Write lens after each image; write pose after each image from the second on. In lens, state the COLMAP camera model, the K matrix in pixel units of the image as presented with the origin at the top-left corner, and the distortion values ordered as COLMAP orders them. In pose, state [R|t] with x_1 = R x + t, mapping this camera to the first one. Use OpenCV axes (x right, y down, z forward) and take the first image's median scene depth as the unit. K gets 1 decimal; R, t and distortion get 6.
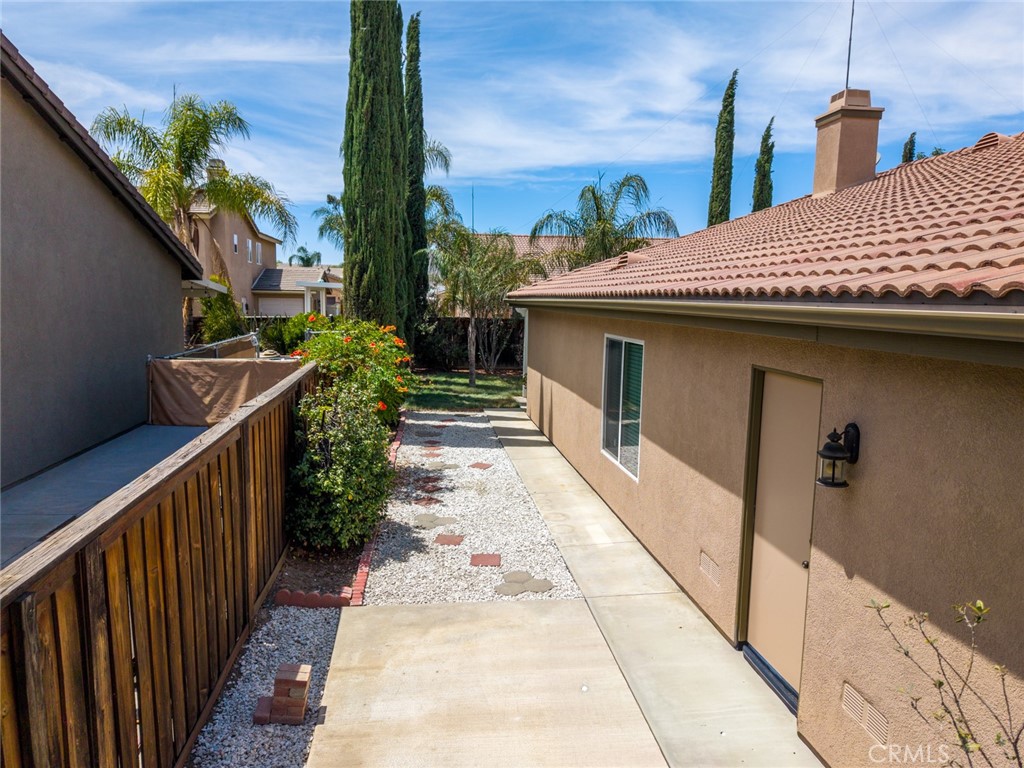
lens RADIAL K [[687.8, 0, 515.5], [0, 687.8, 387.6], [0, 0, 1]] dist [0.025082, -0.018811]
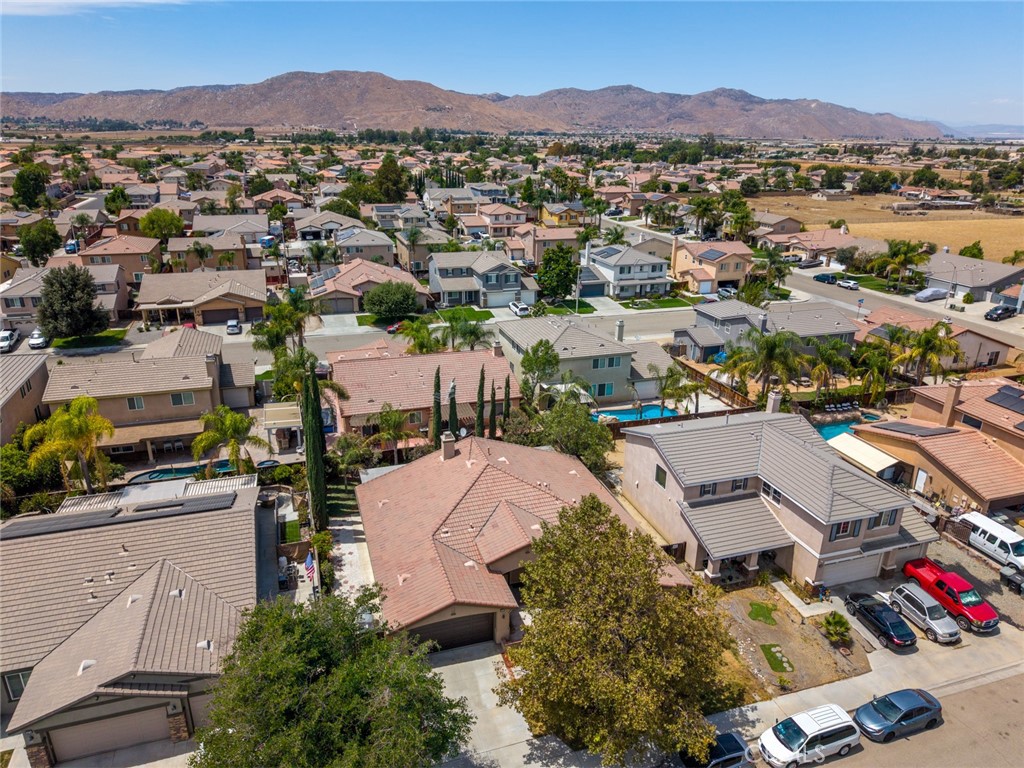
lens RADIAL K [[687.8, 0, 509.7], [0, 687.8, 386.0], [0, 0, 1]] dist [0.025082, -0.018811]
pose [[0.985183, -0.059012, 0.161032, 0.362334], [0.020002, 0.972066, 0.233855, -2.300450], [-0.170334, -0.227169, 0.958843, -3.763397]]
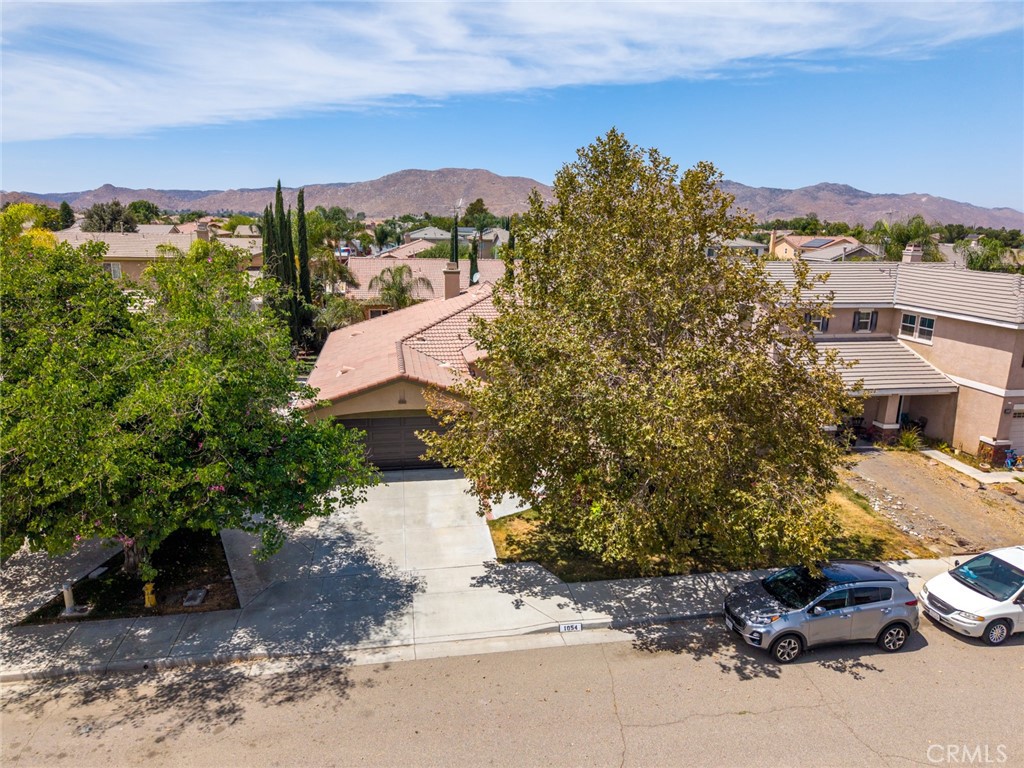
lens RADIAL K [[687.8, 0, 509.5], [0, 687.8, 387.6], [0, 0, 1]] dist [0.025082, -0.018811]
pose [[0.999372, -0.001301, 0.035420, 0.936774], [-0.002725, 0.993547, 0.113389, -0.359529], [-0.035339, -0.113414, 0.992919, -2.692721]]
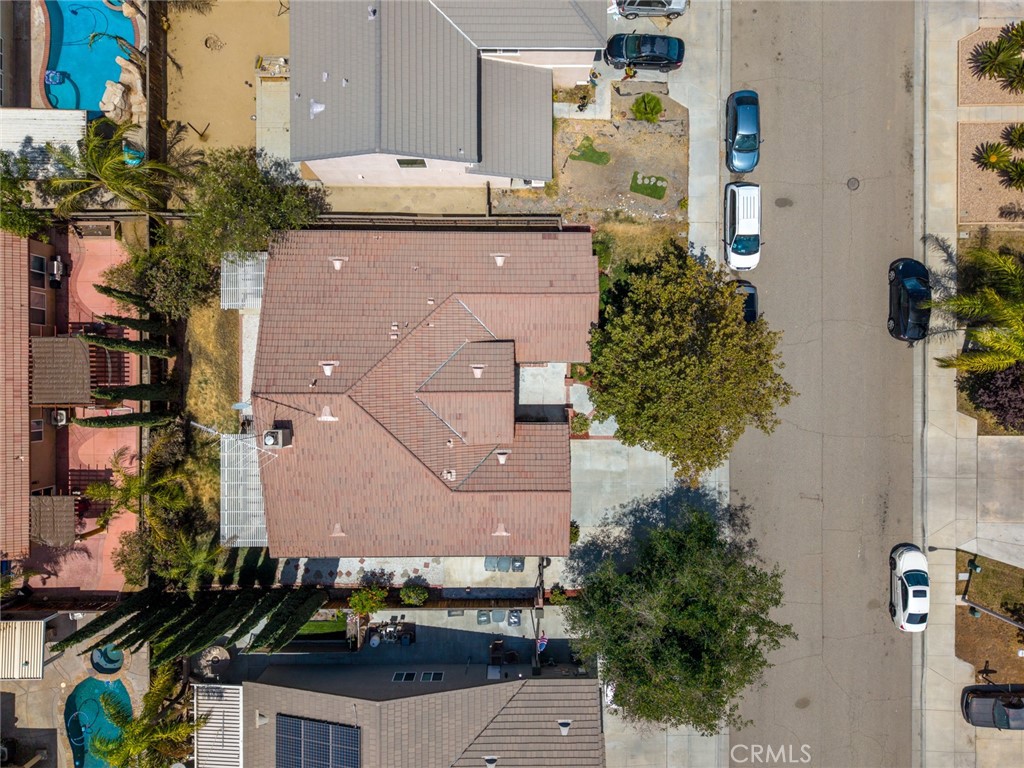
lens RADIAL K [[687.8, 0, 508.8], [0, 687.8, 379.2], [0, 0, 1]] dist [0.025082, -0.018811]
pose [[0.141338, -0.989665, -0.024224, 1.338533], [0.109999, -0.008618, 0.993894, -4.159622], [-0.983831, -0.143139, 0.107644, -0.058969]]
